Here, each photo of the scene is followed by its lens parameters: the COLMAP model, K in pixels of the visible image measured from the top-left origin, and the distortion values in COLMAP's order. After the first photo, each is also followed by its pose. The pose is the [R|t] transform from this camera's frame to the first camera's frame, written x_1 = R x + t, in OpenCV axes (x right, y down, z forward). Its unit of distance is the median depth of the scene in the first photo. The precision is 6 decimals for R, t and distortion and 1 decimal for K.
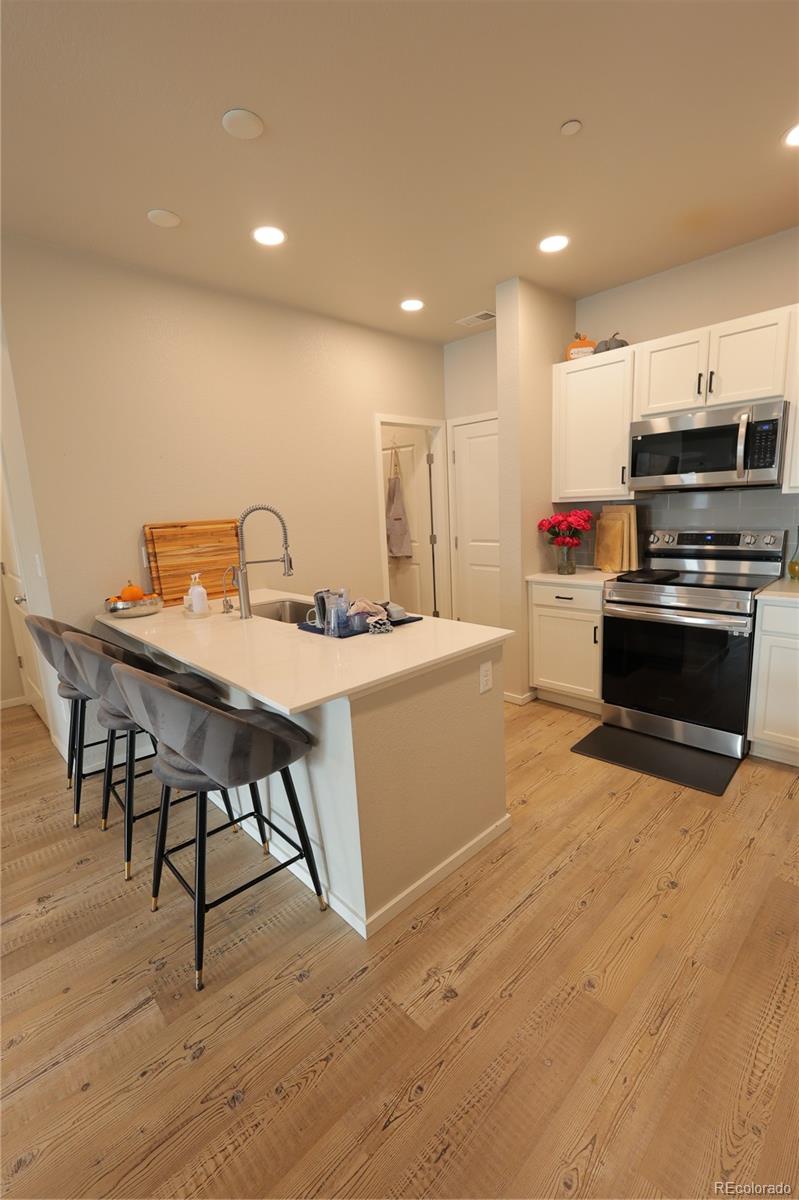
lens RADIAL K [[523.7, 0, 397.5], [0, 523.7, 601.8], [0, 0, 1]] dist [0.016327, -0.001510]
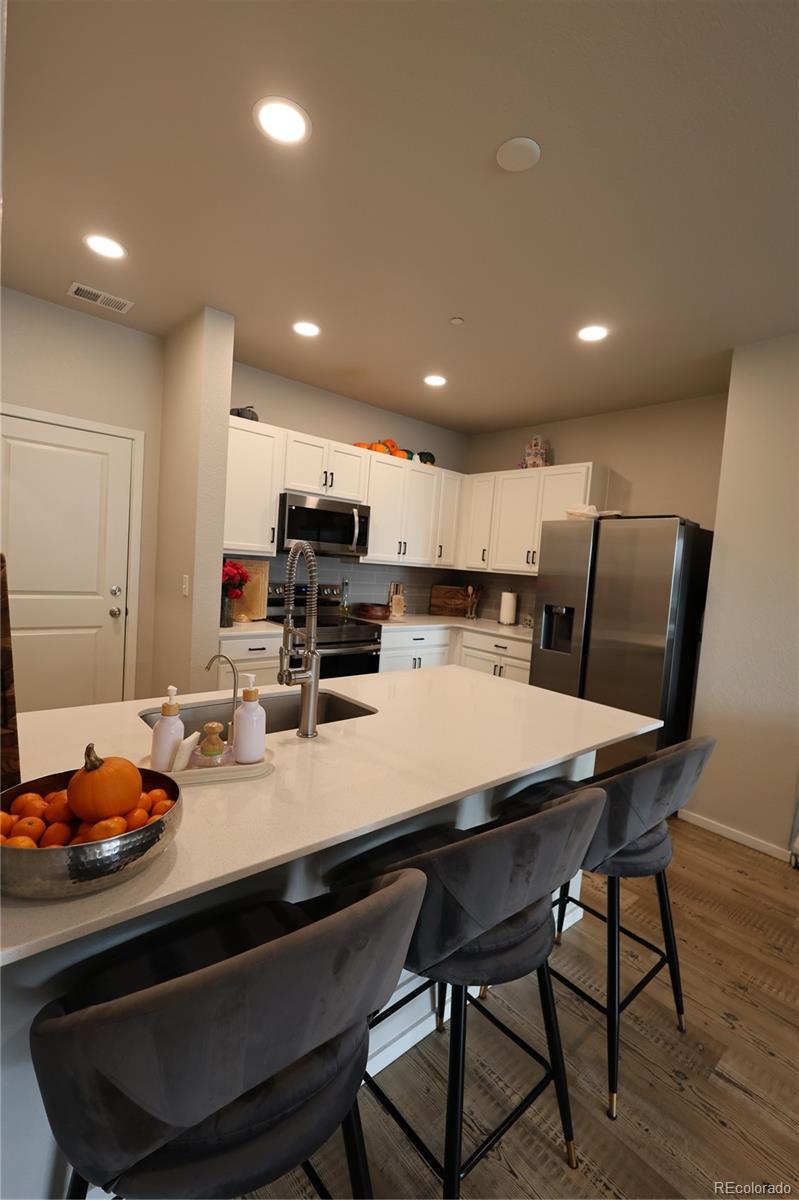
lens RADIAL K [[523.7, 0, 396.7], [0, 523.7, 602.9], [0, 0, 1]] dist [0.016327, -0.001510]
pose [[0.027659, -0.030771, 0.999144, -1.034163], [0.112564, 0.993265, 0.027474, -0.141585], [-0.993259, 0.111708, 0.030937, 1.053475]]
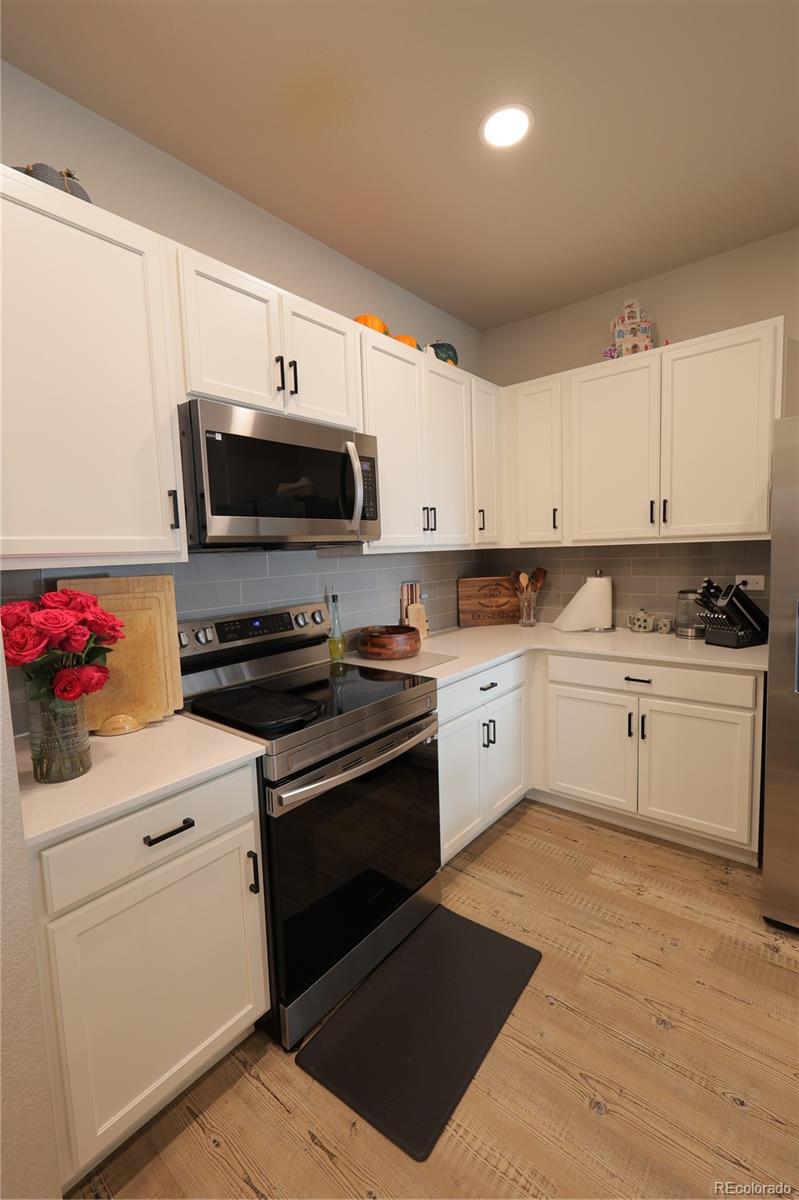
lens RADIAL K [[523.7, 0, 389.7], [0, 523.7, 601.4], [0, 0, 1]] dist [0.016327, -0.001510]
pose [[-0.114947, -0.050580, 0.992083, -0.068493], [0.225146, 0.971387, 0.075611, -0.229563], [-0.967521, 0.232055, -0.100270, 1.302075]]
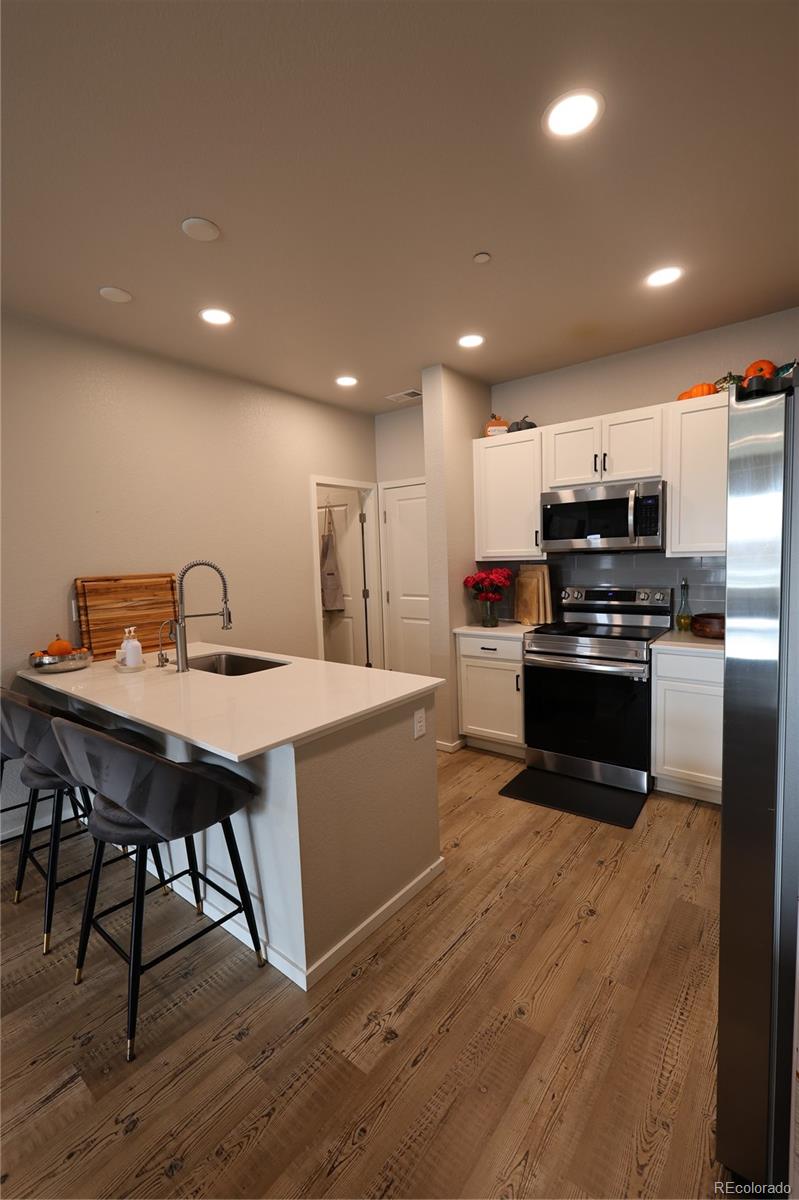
lens RADIAL K [[523.7, 0, 396.5], [0, 523.7, 602.9], [0, 0, 1]] dist [0.016327, -0.001510]
pose [[0.991206, 0.003433, 0.132283, -0.019641], [0.009613, 0.995154, -0.097854, 0.003684], [-0.131978, 0.098265, 0.986370, -0.071138]]
